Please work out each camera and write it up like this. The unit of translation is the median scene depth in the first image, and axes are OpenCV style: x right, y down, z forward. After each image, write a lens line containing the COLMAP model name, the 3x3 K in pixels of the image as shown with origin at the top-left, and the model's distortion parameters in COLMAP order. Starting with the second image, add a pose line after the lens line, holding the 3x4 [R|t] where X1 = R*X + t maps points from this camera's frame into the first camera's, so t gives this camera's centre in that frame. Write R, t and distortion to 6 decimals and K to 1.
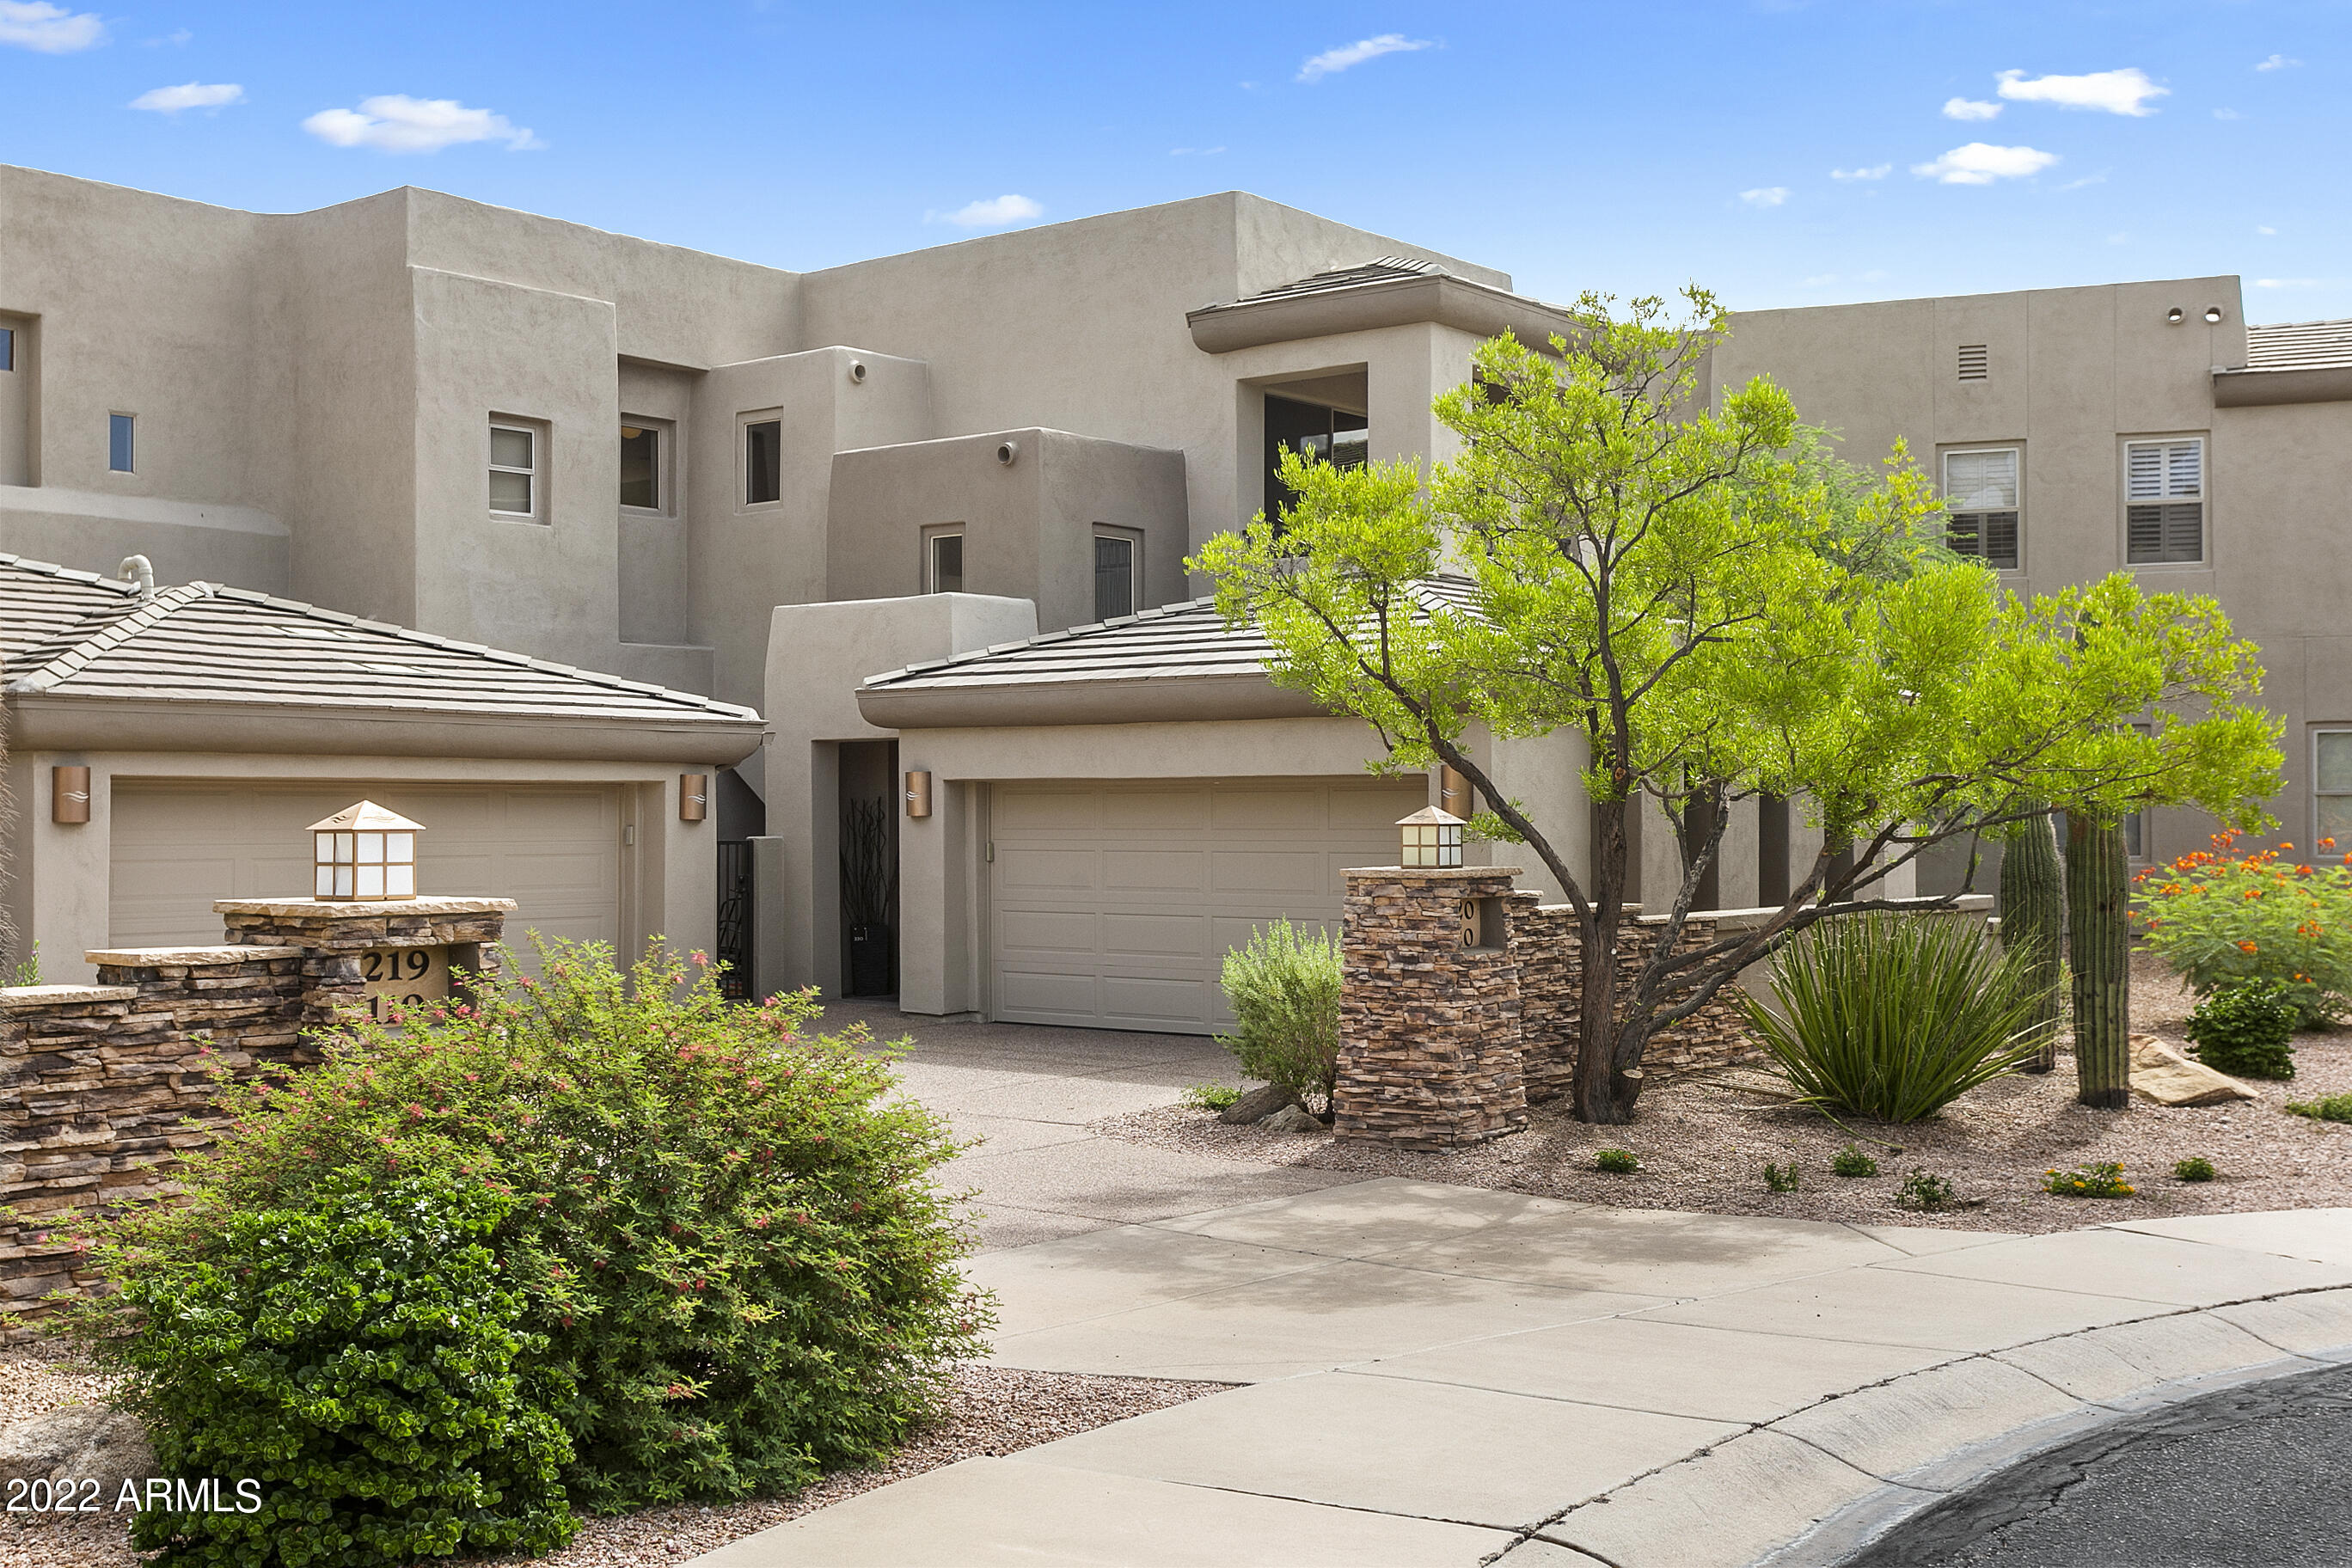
lens RADIAL K [[2552.3, 0, 1171.8], [0, 2552.3, 786.2], [0, 0, 1]] dist [0.028668, 0.000000]
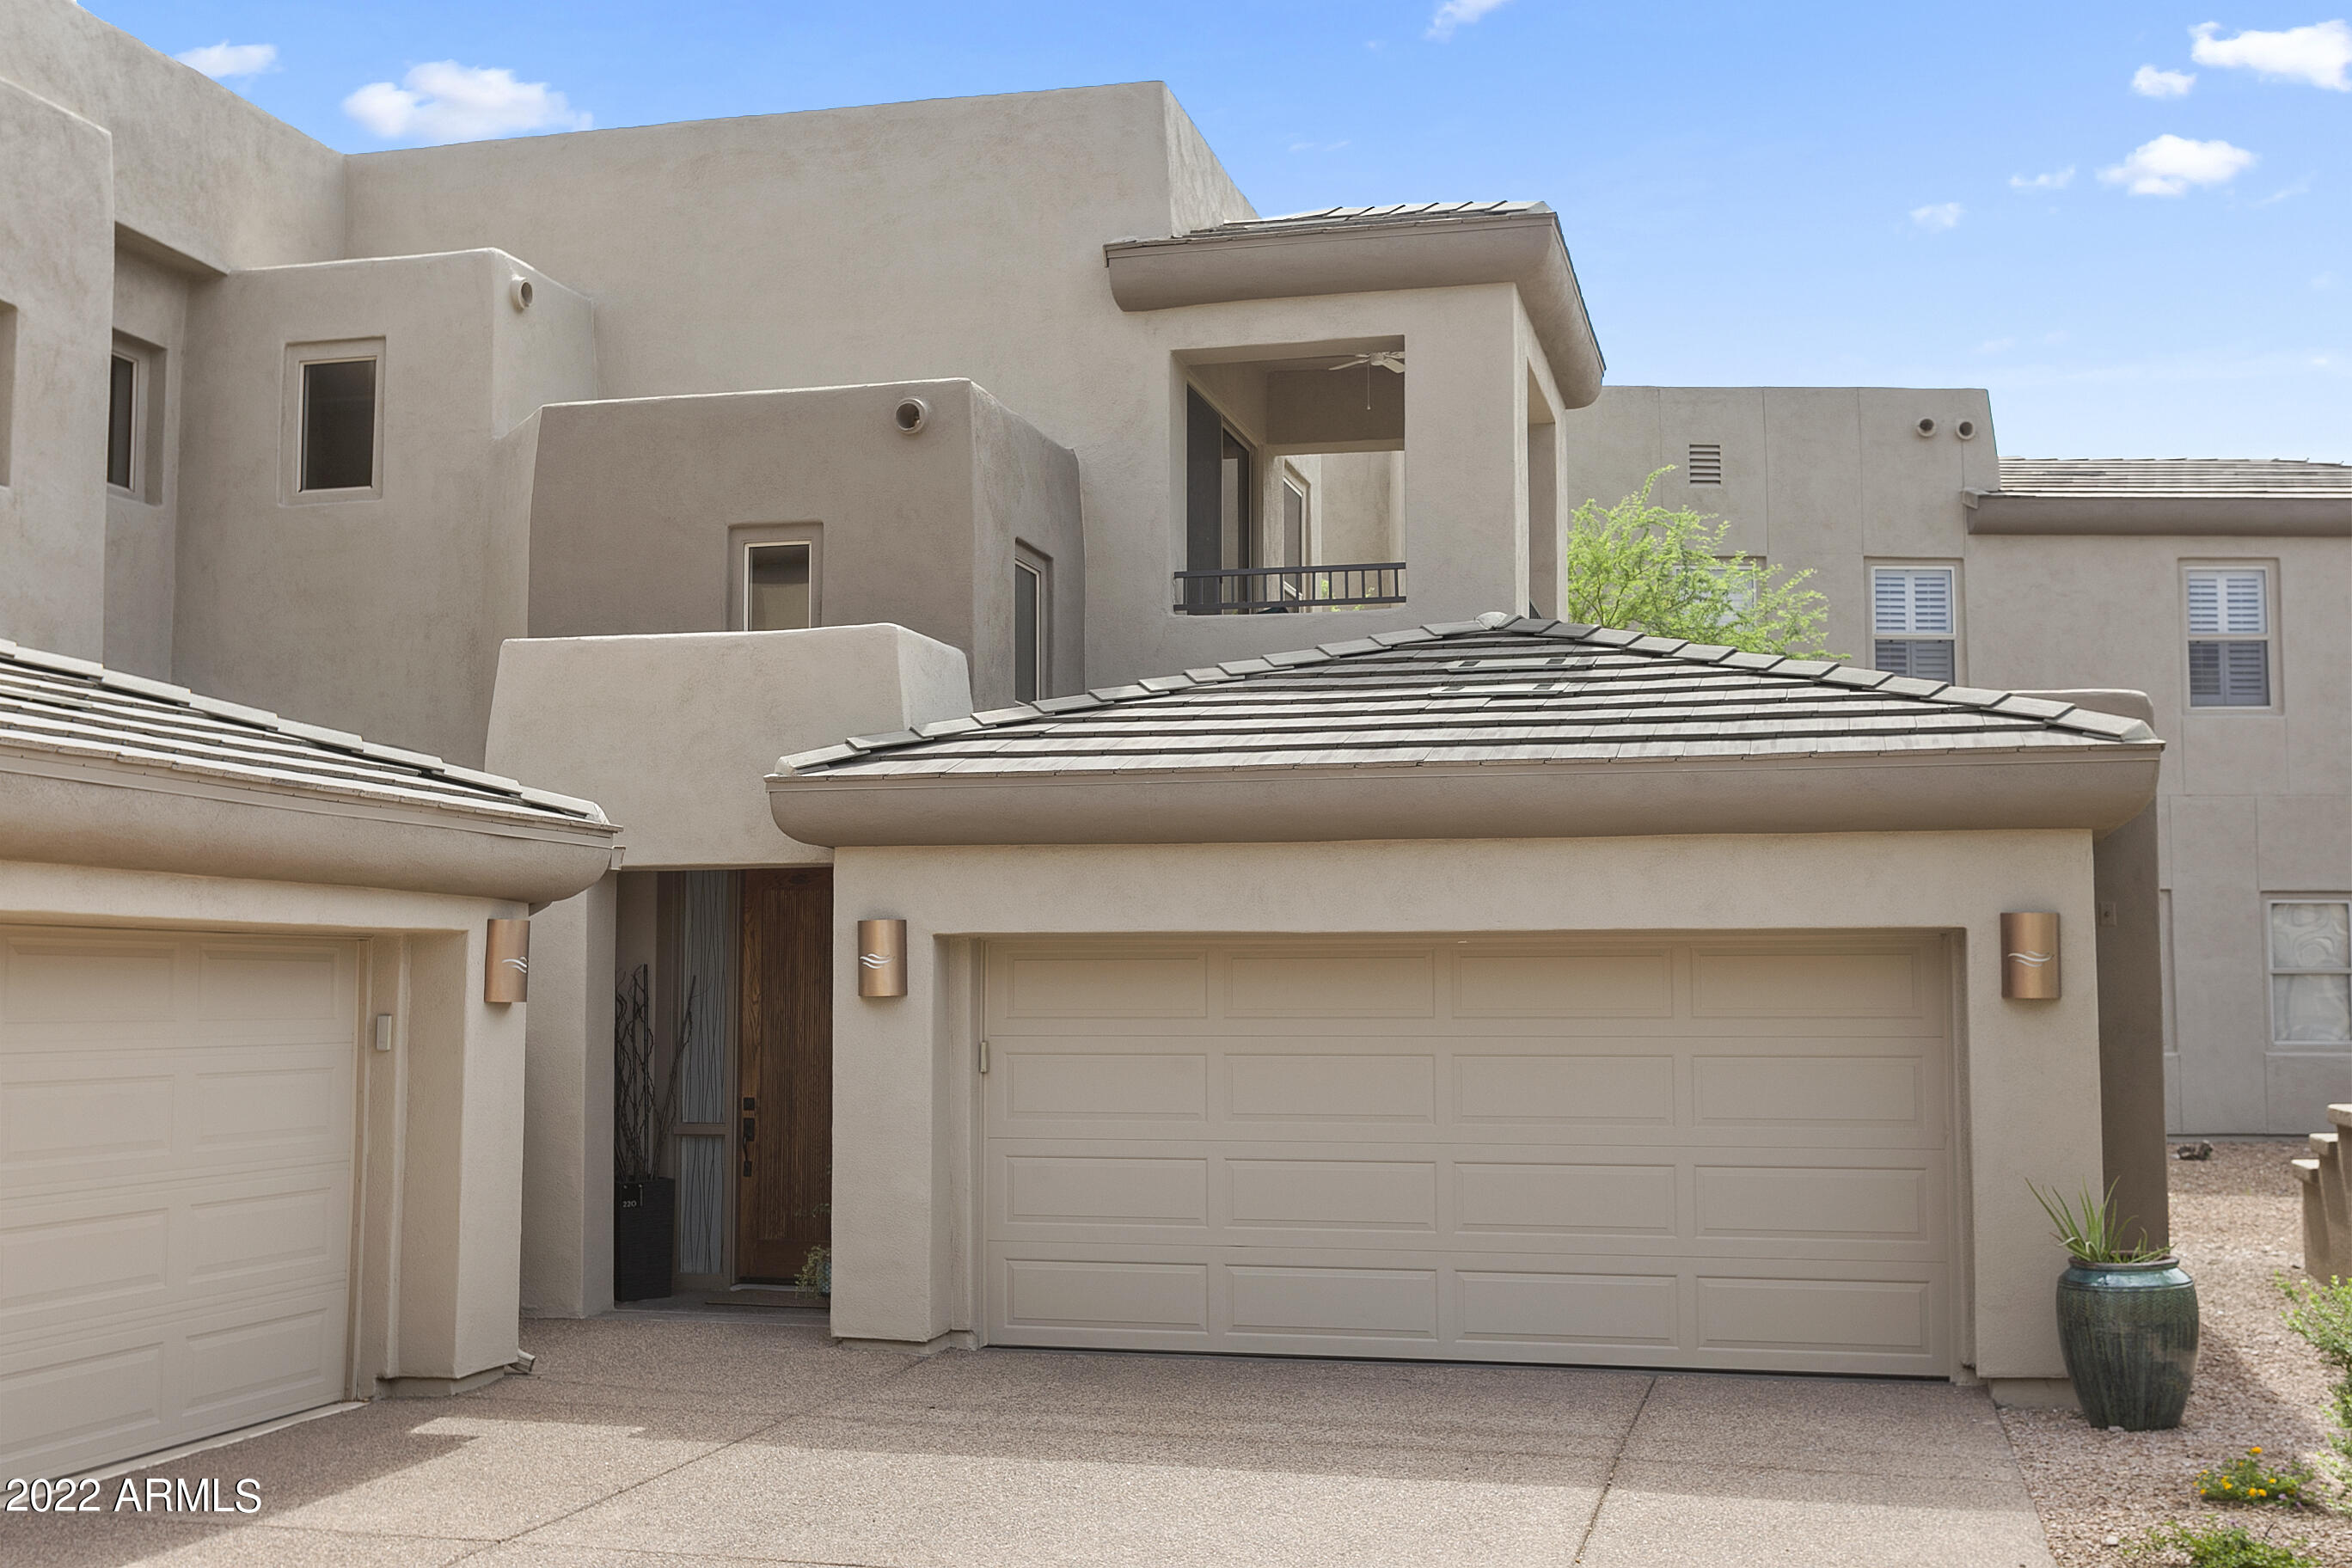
lens RADIAL K [[2552.3, 0, 1178.8], [0, 2552.3, 785.6], [0, 0, 1]] dist [0.028668, 0.000000]
pose [[0.912547, 0.034582, 0.407507, -0.244847], [-0.005789, 0.997411, -0.071678, 0.004548], [-0.408931, 0.063051, 0.910385, 0.388152]]
